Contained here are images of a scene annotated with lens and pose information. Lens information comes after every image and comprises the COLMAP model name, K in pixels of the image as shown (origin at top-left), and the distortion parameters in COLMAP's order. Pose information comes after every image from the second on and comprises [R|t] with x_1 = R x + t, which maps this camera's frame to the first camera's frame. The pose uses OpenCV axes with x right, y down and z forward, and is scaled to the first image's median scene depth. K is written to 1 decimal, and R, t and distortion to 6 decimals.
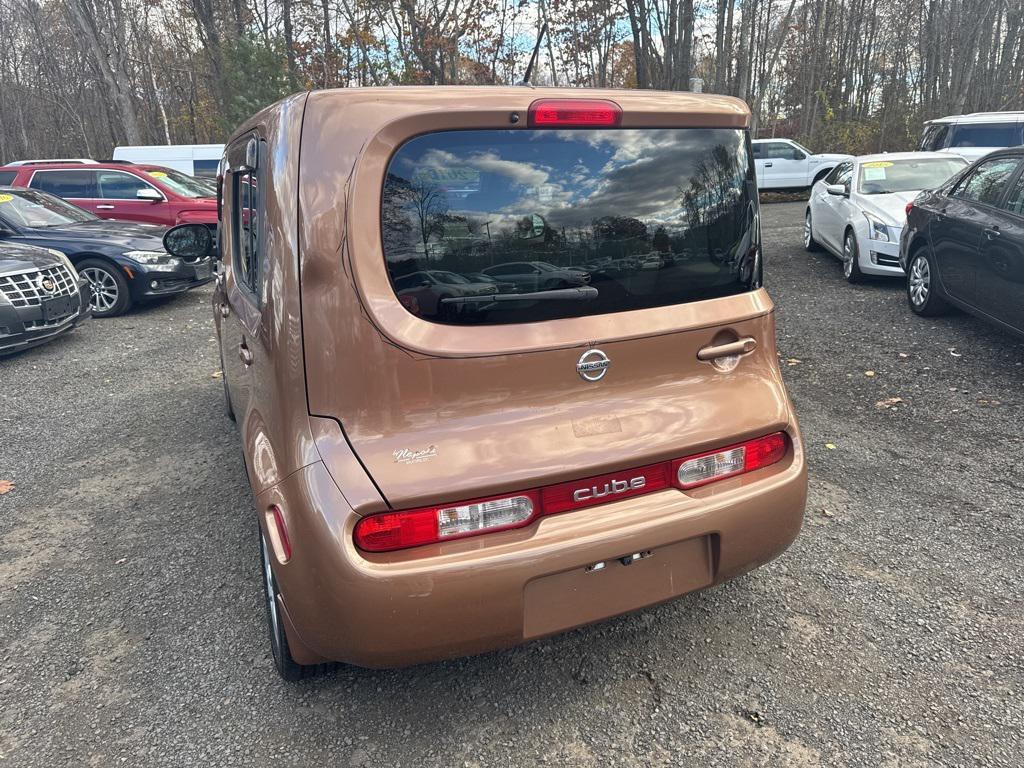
lens RADIAL K [[722.7, 0, 510.6], [0, 722.7, 379.5], [0, 0, 1]] dist [0.036866, -0.039222]
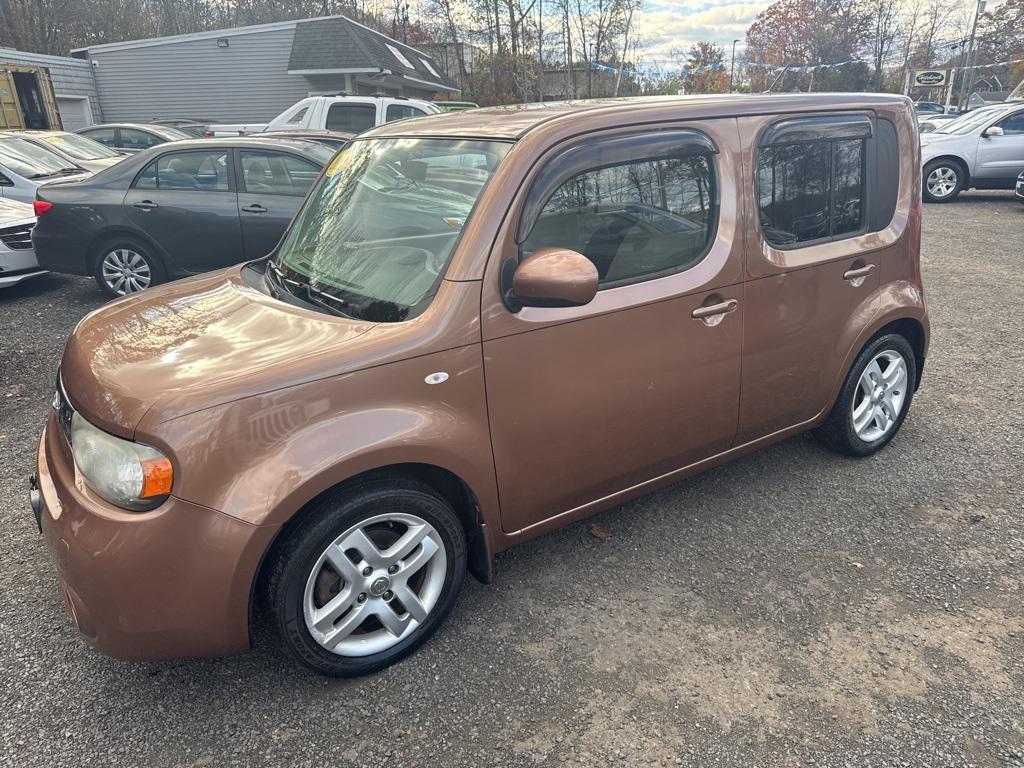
lens RADIAL K [[725.8, 0, 512.0], [0, 725.8, 384.0], [0, 0, 1]] dist [0.031472, -0.033244]
pose [[-0.175970, -0.298058, 0.938188, -1.718475], [0.307046, 0.888893, 0.339988, -0.554175], [-0.935285, 0.347894, -0.064901, 1.895680]]
